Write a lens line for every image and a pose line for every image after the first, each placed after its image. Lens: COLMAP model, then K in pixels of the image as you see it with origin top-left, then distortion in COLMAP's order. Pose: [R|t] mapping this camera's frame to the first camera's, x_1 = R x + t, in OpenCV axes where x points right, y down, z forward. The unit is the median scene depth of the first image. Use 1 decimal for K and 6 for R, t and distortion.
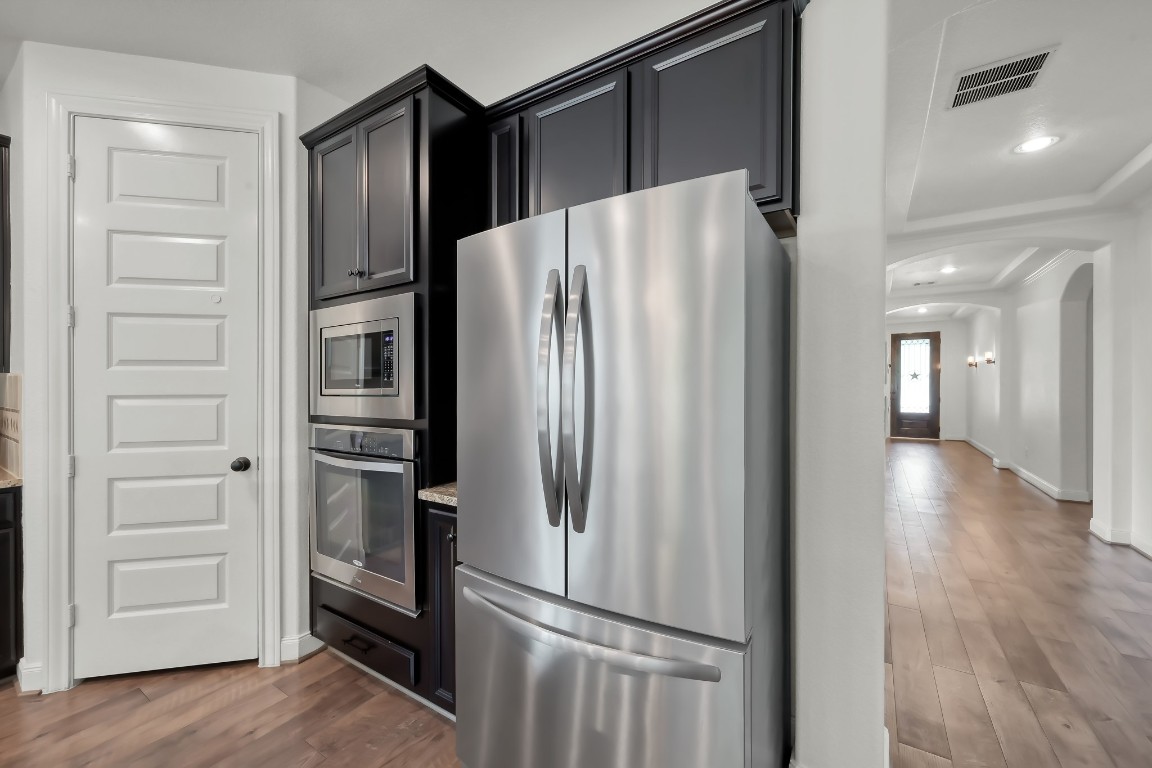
lens RADIAL K [[460.2, 0, 577.3], [0, 460.2, 386.6], [0, 0, 1]] dist [-0.000770, 0.000120]
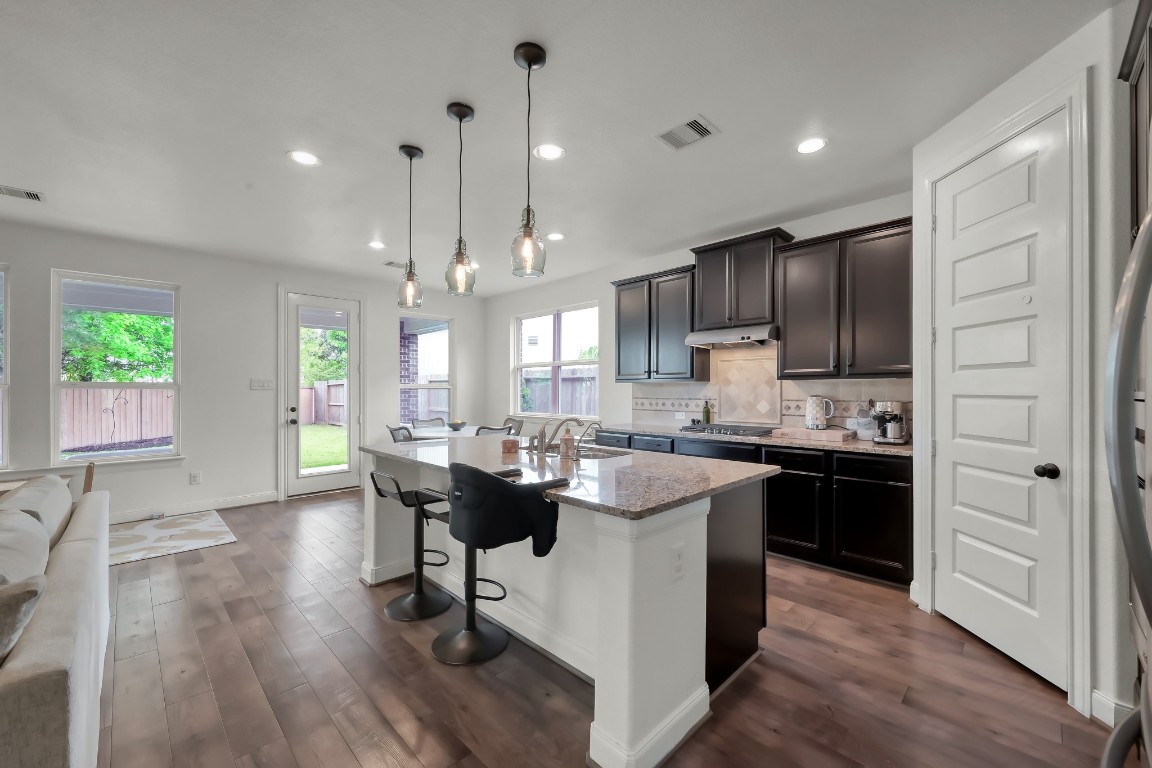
lens RADIAL K [[455.4, 0, 585.9], [0, 455.4, 388.5], [0, 0, 1]] dist [-0.001150, 0.000114]
pose [[-0.206810, 0.001370, -0.978380, 0.358736], [-0.001709, 0.999997, 0.001762, 0.001137], [0.978380, 0.002037, -0.206807, 0.265825]]
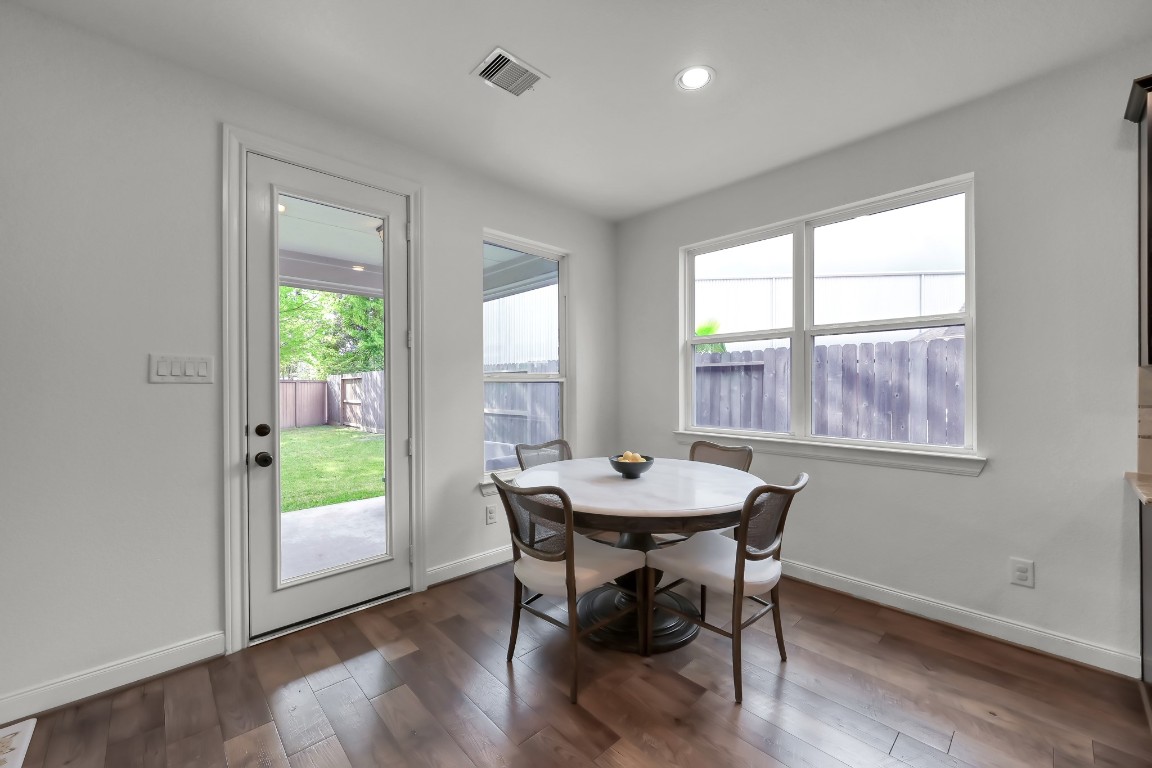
lens RADIAL K [[447.3, 0, 582.6], [0, 447.3, 385.8], [0, 0, 1]] dist [-0.000674, 0.000019]
pose [[-0.228764, 0.004552, -0.973471, -0.919719], [-0.003611, 0.999978, 0.005524, 0.013185], [0.973475, 0.004779, -0.228742, -0.869208]]
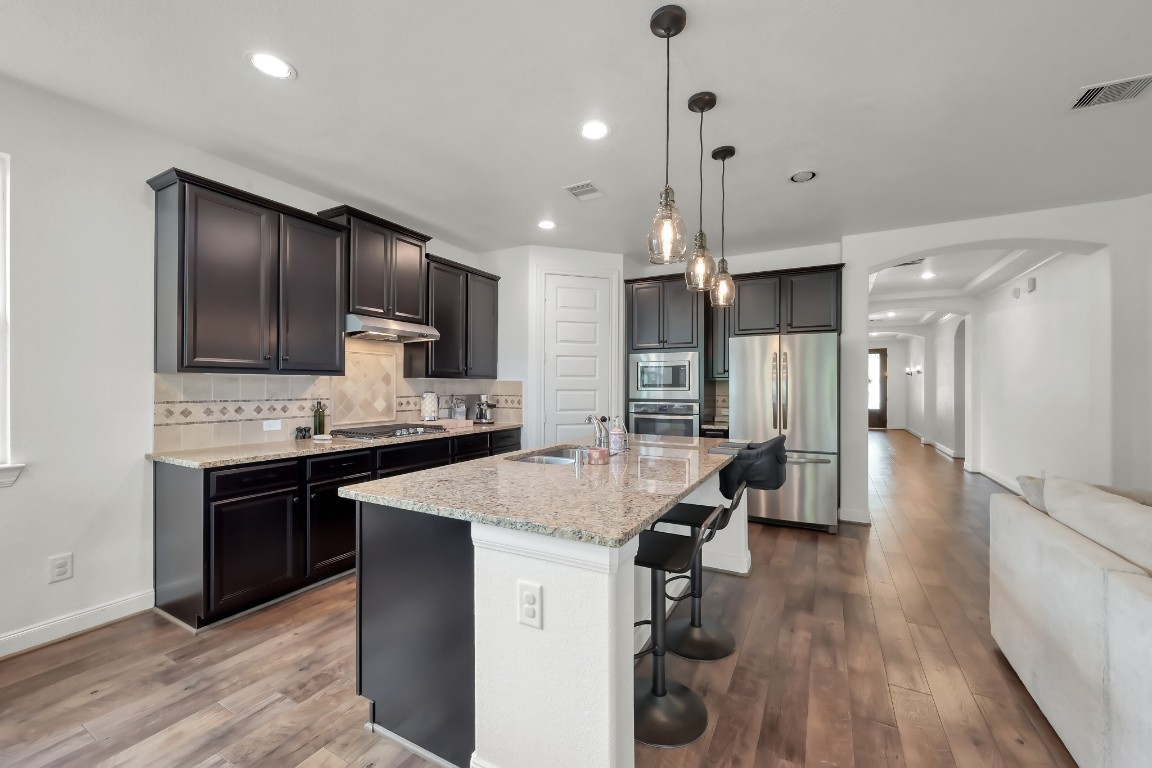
lens RADIAL K [[456.3, 0, 579.0], [0, 456.3, 383.2], [0, 0, 1]] dist [-0.001804, -0.000009]
pose [[0.997411, 0.007272, 0.071539, -0.998173], [-0.006571, 0.999928, -0.010027, 0.007408], [-0.071607, 0.009531, 0.997387, -1.291584]]
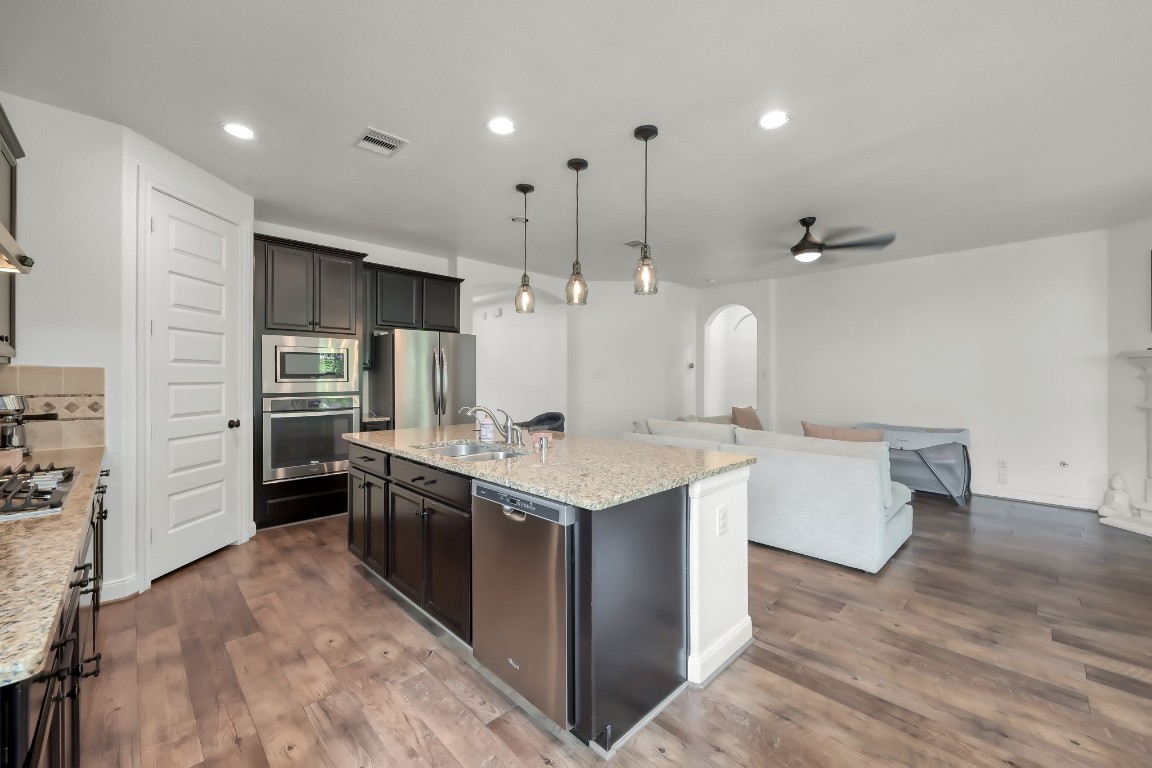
lens RADIAL K [[460.3, 0, 586.7], [0, 460.3, 375.1], [0, 0, 1]] dist [-0.000349, -0.000024]
pose [[0.206887, 0.008890, 0.978324, -2.033425], [0.002018, 0.999953, -0.009513, 0.009214], [-0.978363, 0.003943, 0.206859, -0.577494]]
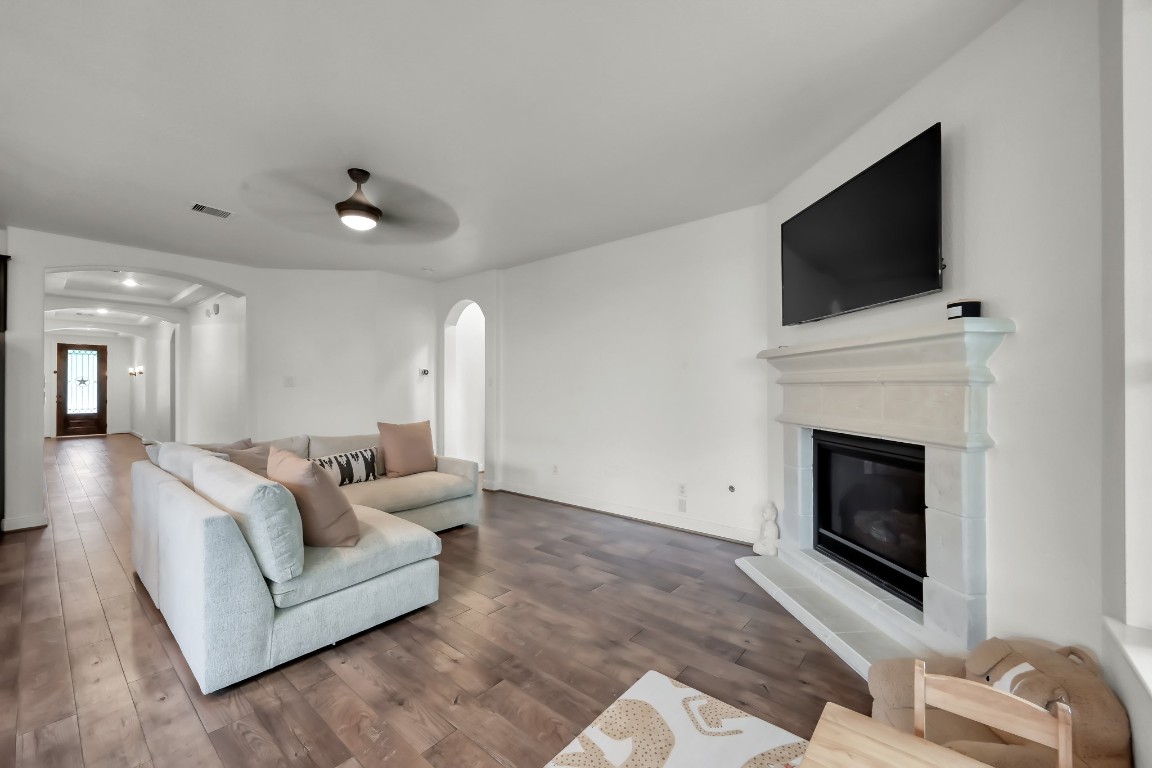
lens RADIAL K [[456.3, 0, 579.0], [0, 456.3, 383.2], [0, 0, 1]] dist [-0.001804, -0.000009]
pose [[0.124732, 0.007379, 0.992163, -1.268162], [0.009781, 0.999915, -0.008667, 0.015099], [-0.992142, 0.010786, 0.124649, -1.956888]]
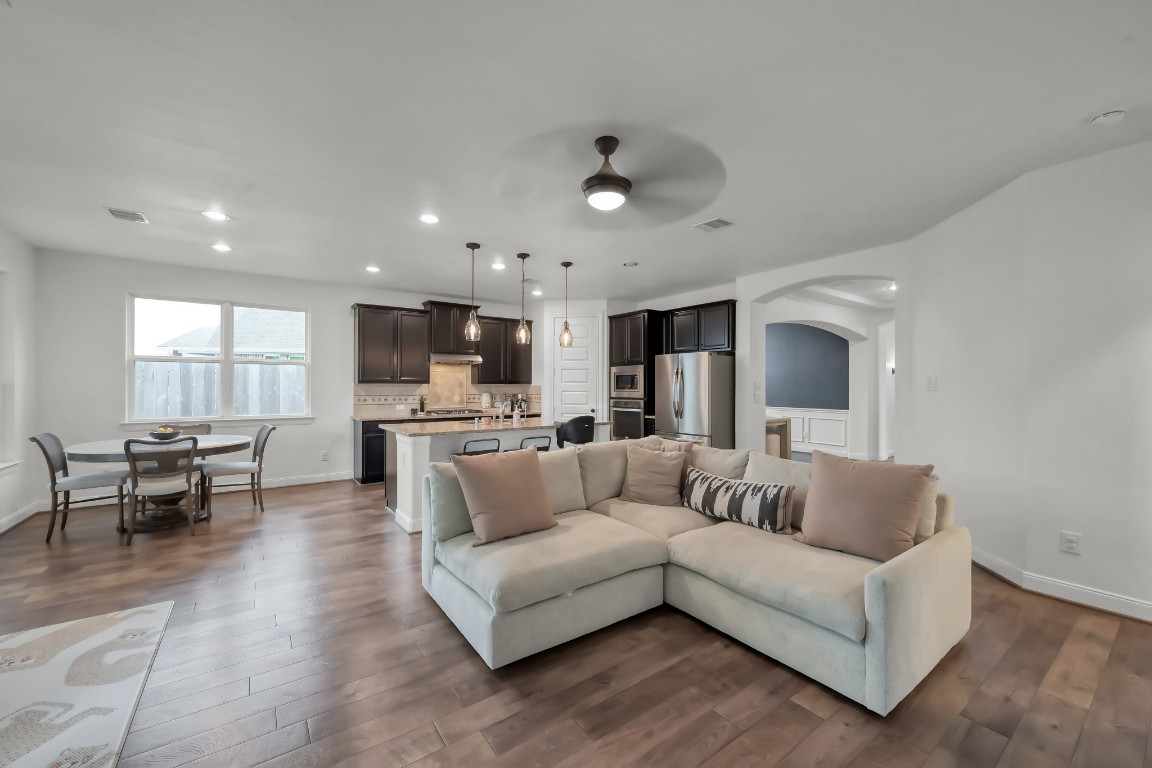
lens RADIAL K [[456.3, 0, 579.0], [0, 456.3, 383.2], [0, 0, 1]] dist [-0.001804, -0.000009]
pose [[0.931404, 0.002291, -0.363979, 0.437725], [-0.006317, 0.999931, -0.009871, -0.007433], [0.363931, 0.011493, 0.931355, -2.258065]]
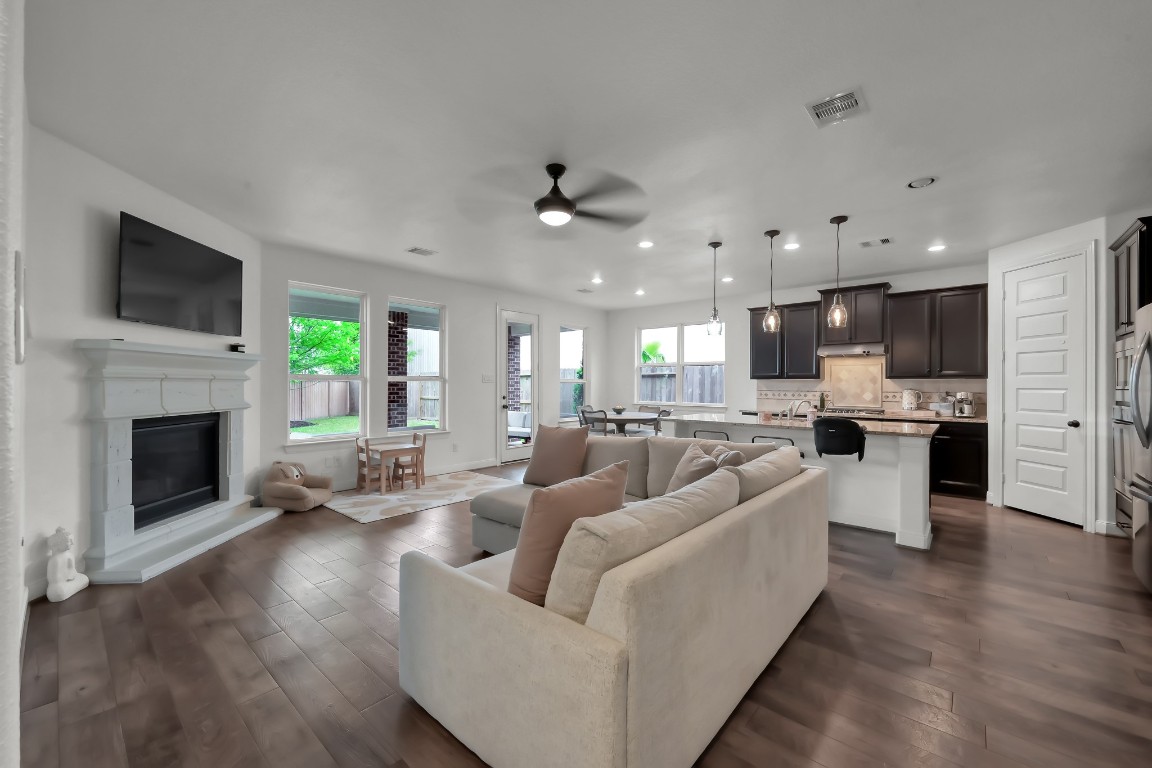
lens RADIAL K [[456.3, 0, 579.0], [0, 456.3, 383.2], [0, 0, 1]] dist [-0.001804, -0.000009]
pose [[-0.140219, -0.000856, -0.990120, 1.476802], [-0.008852, 0.999961, 0.000389, 0.011705], [0.990081, 0.008819, -0.140221, -0.819545]]
